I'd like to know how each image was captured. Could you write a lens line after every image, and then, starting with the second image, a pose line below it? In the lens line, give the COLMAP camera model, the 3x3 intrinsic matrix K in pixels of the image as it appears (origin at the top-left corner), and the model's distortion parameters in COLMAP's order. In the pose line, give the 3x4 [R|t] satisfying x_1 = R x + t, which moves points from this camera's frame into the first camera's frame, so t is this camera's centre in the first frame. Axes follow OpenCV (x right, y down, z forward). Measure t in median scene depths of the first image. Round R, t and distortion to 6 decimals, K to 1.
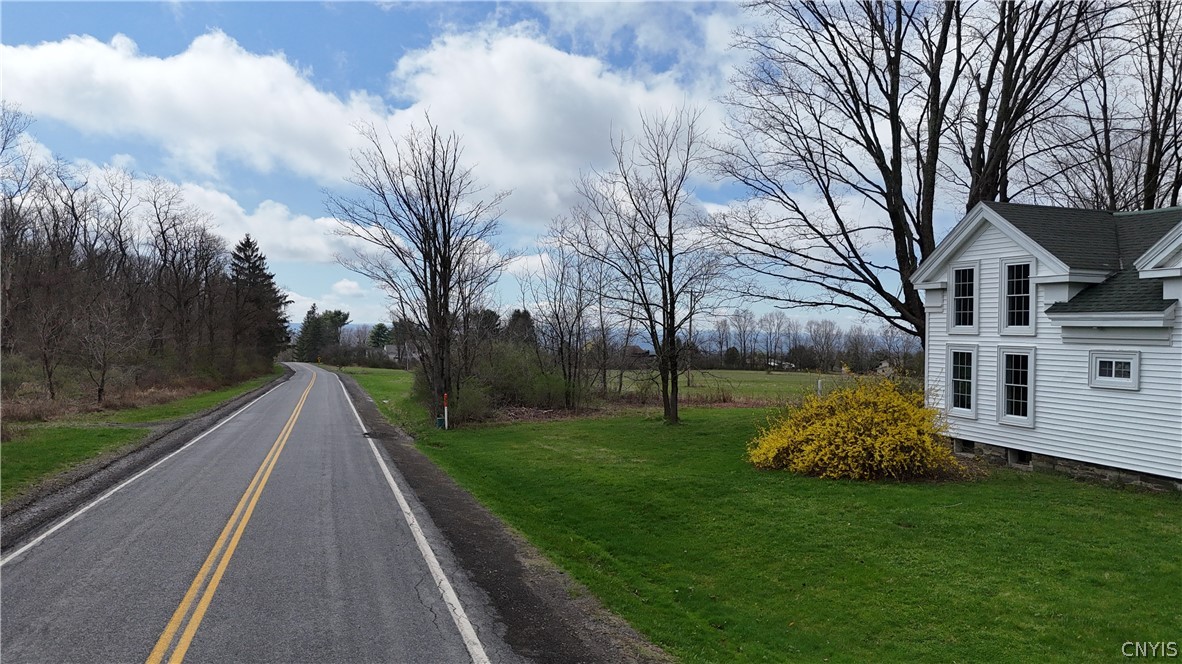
lens RADIAL K [[880.1, 0, 591.0], [0, 880.1, 332.0], [0, 0, 1]] dist [0.085944, -0.076712]
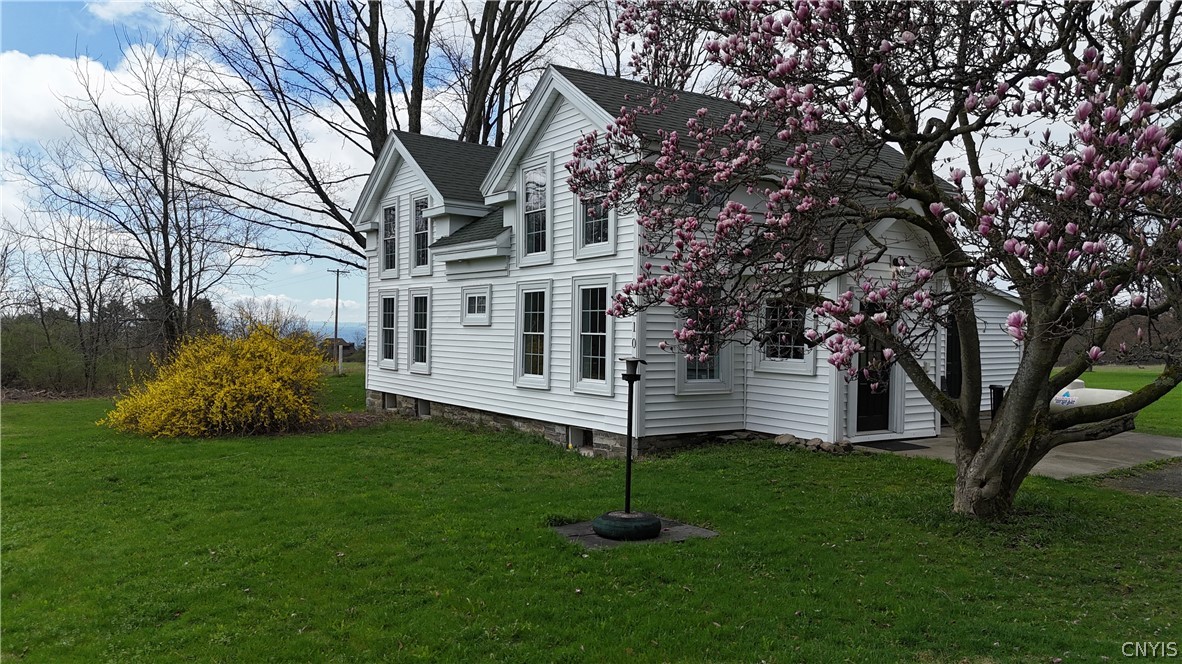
lens RADIAL K [[880.1, 0, 591.0], [0, 880.1, 332.0], [0, 0, 1]] dist [0.085944, -0.076712]
pose [[0.954951, -0.004468, 0.296729, 0.286537], [0.002698, 0.999976, 0.006374, 0.043527], [-0.296751, -0.005286, 0.954940, 0.056509]]
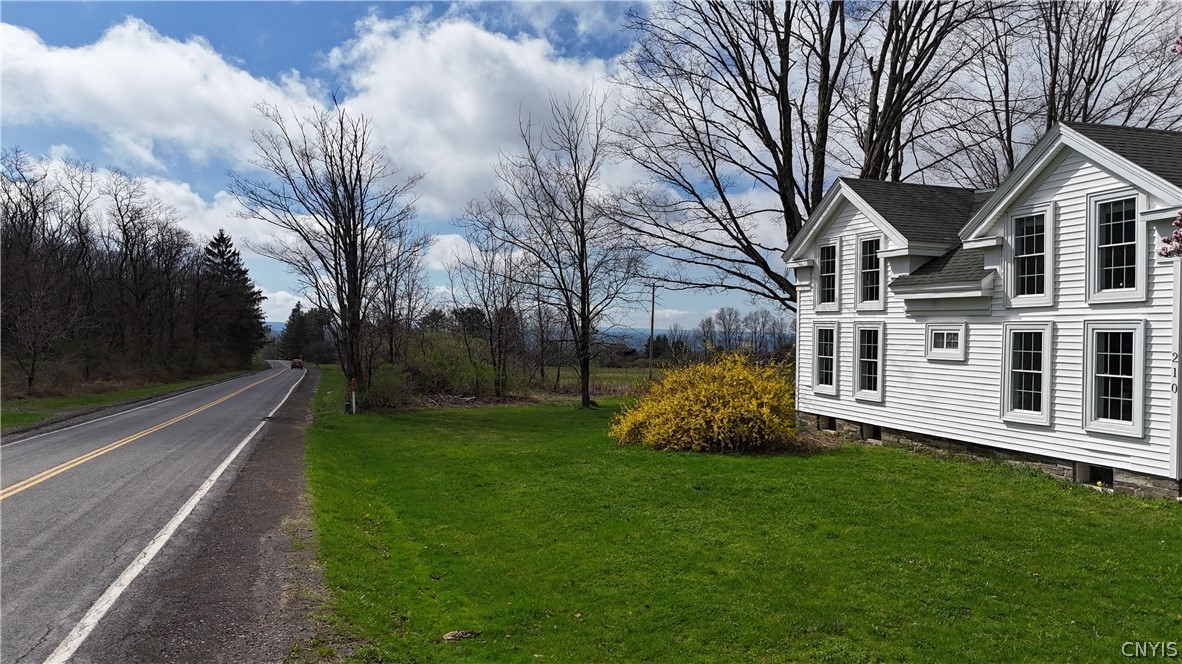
lens RADIAL K [[880.1, 0, 591.0], [0, 880.1, 332.0], [0, 0, 1]] dist [0.085944, -0.076712]
pose [[0.999990, 0.001319, 0.004260, 0.122236], [-0.001318, 0.999999, -0.000246, 0.021997], [-0.004261, 0.000241, 0.999991, 0.001563]]
